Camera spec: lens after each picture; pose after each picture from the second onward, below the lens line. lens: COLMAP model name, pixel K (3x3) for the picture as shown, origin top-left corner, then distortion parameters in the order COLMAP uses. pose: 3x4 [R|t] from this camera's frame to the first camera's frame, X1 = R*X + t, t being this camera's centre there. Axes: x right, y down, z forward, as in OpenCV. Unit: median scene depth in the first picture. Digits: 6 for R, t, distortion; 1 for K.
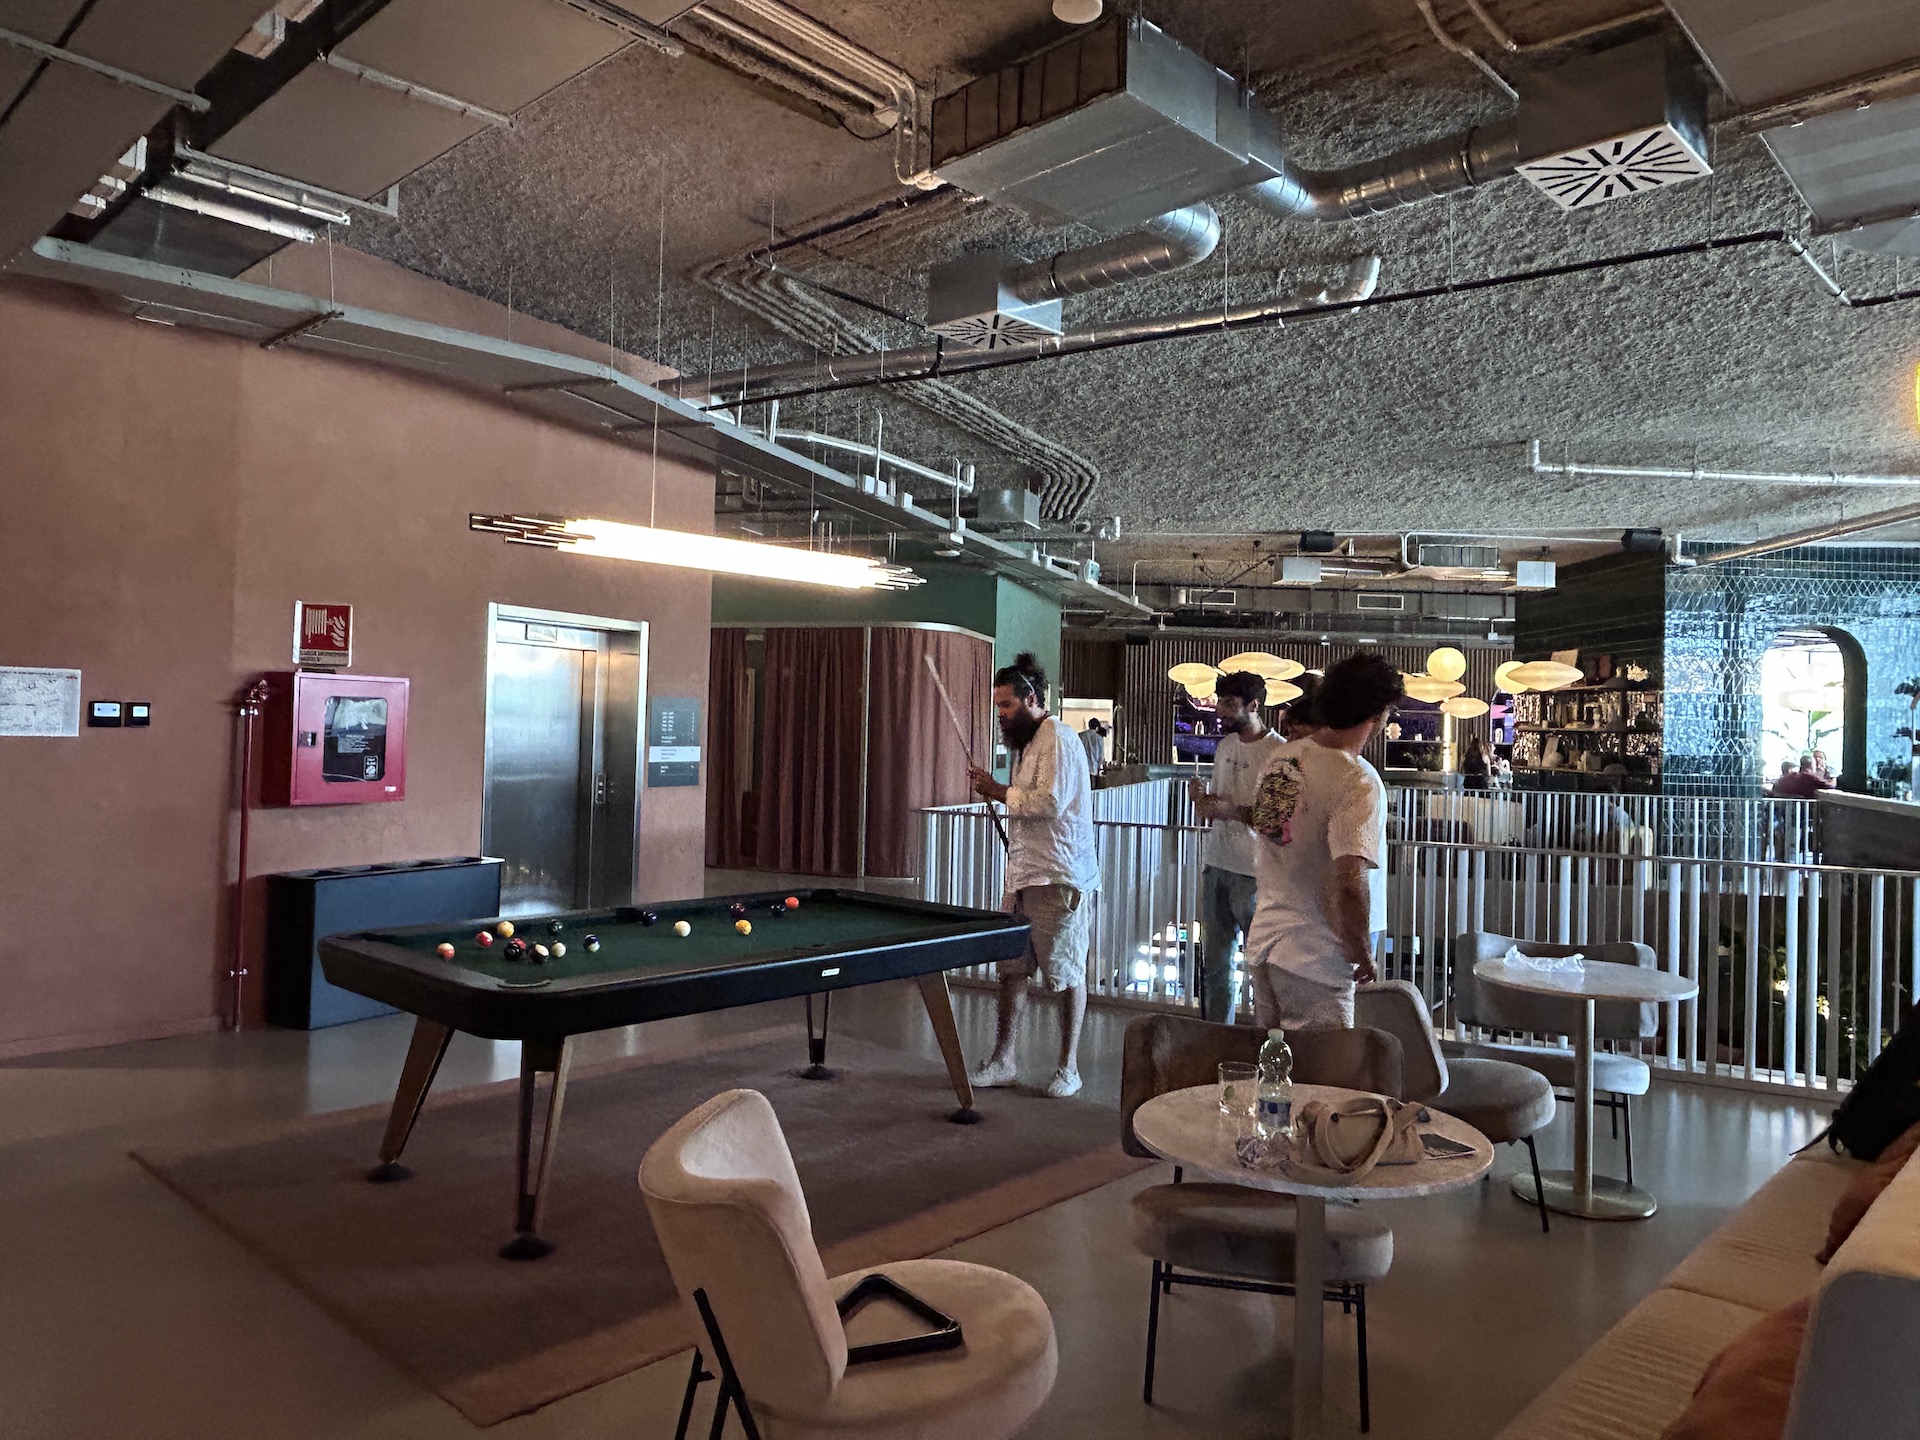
lens RADIAL K [[1295.7, 0, 959.5], [0, 1295.7, 708.8], [0, 0, 1]] dist [-0.006951, 0.014651]
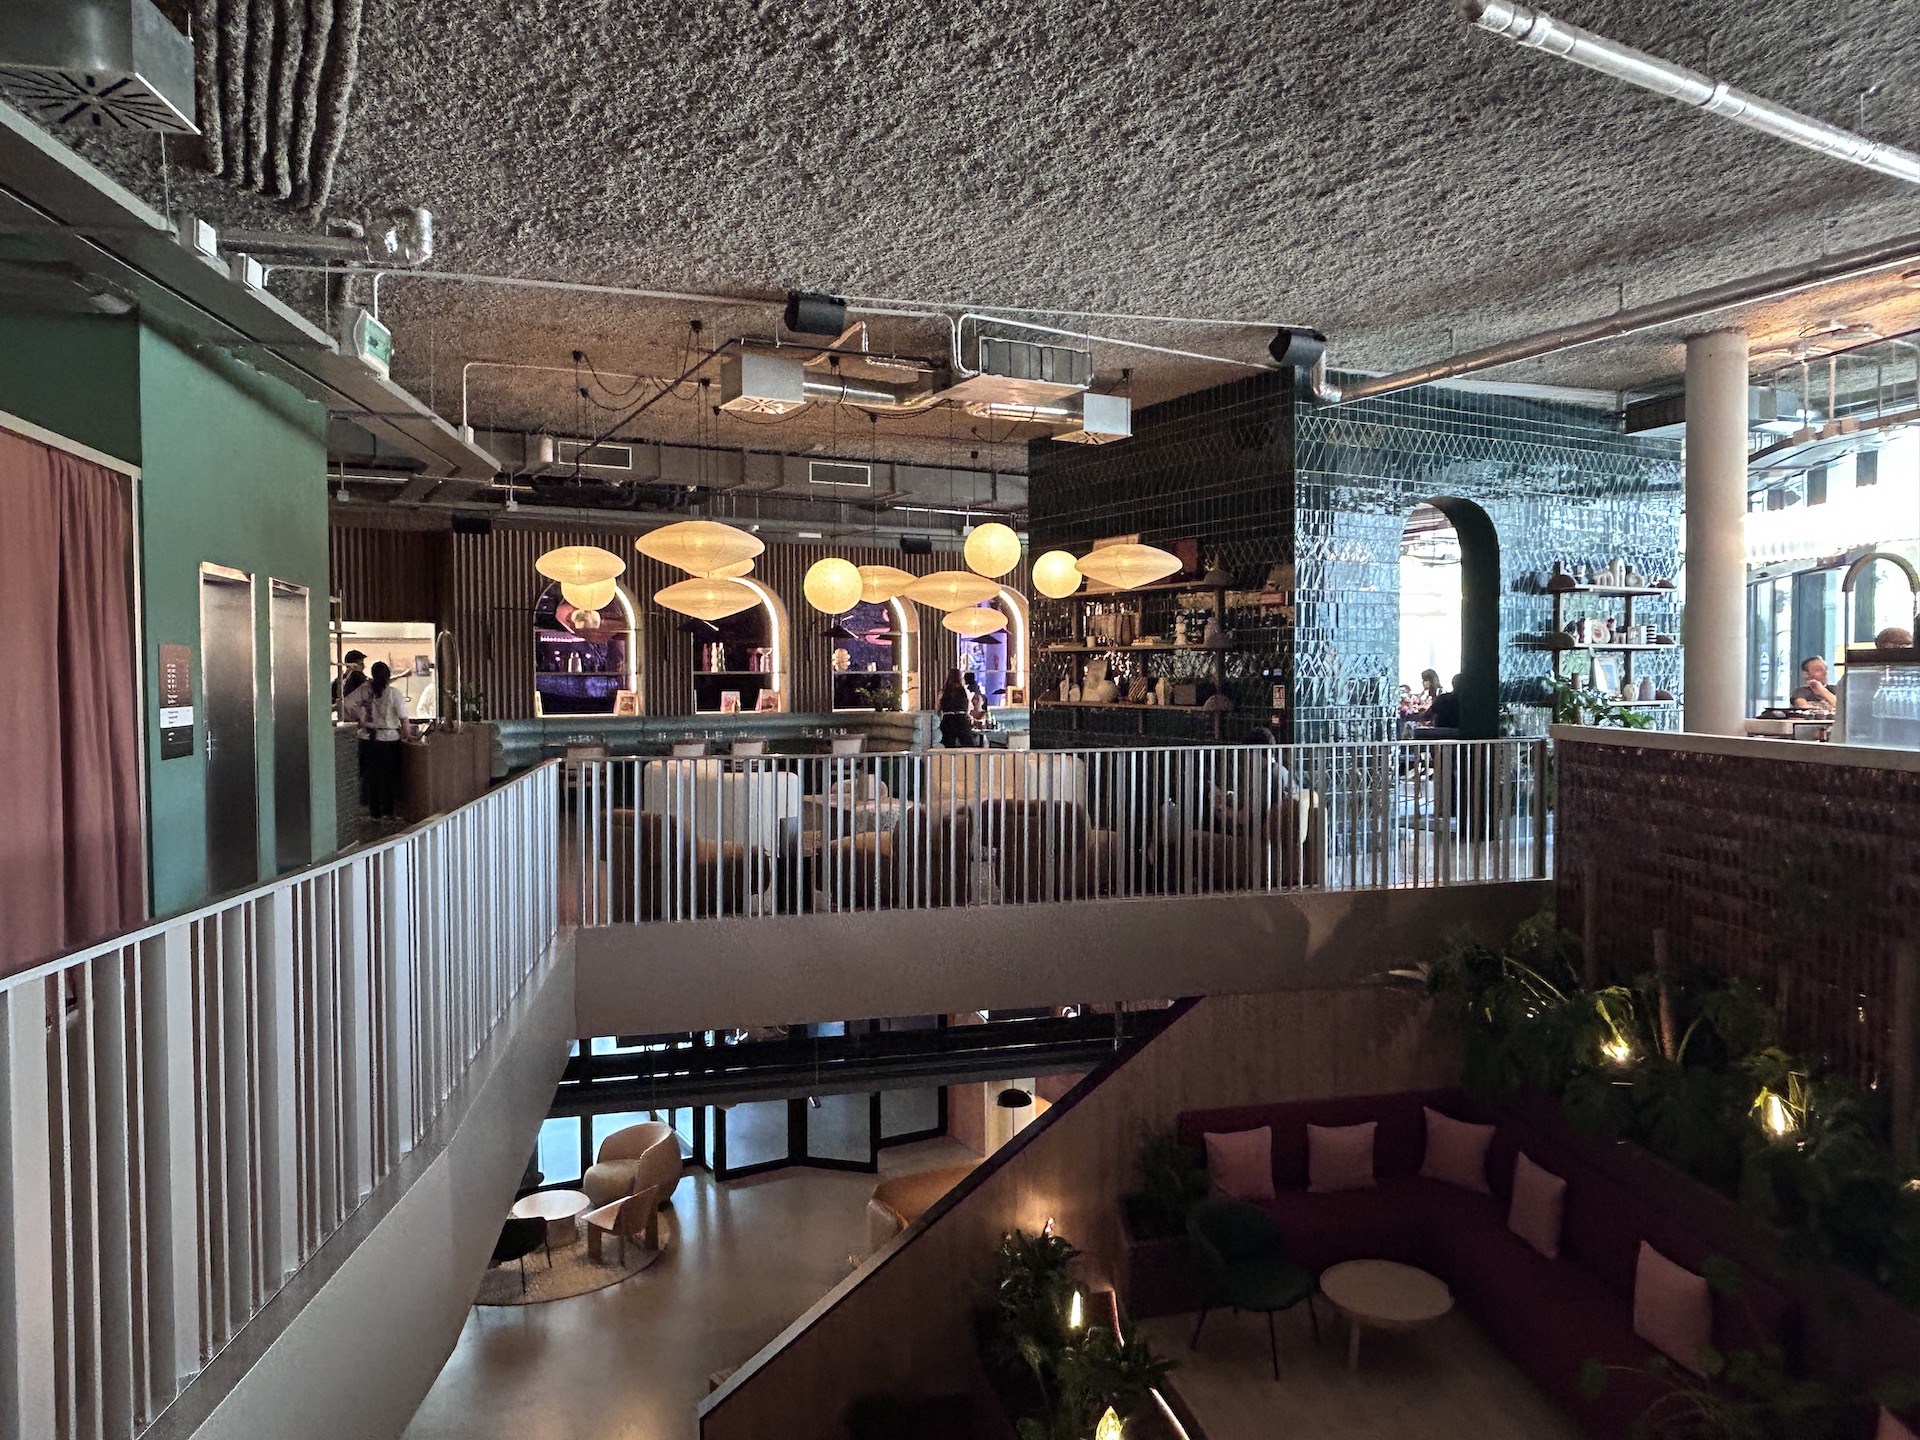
lens RADIAL K [[1295.7, 0, 968.6], [0, 1295.7, 707.4], [0, 0, 1]] dist [-0.006951, 0.014651]
pose [[0.874832, -0.042255, 0.482580, 0.053476], [0.019152, 0.998427, 0.052703, 0.009242], [-0.484048, -0.036864, 0.874265, 0.431559]]
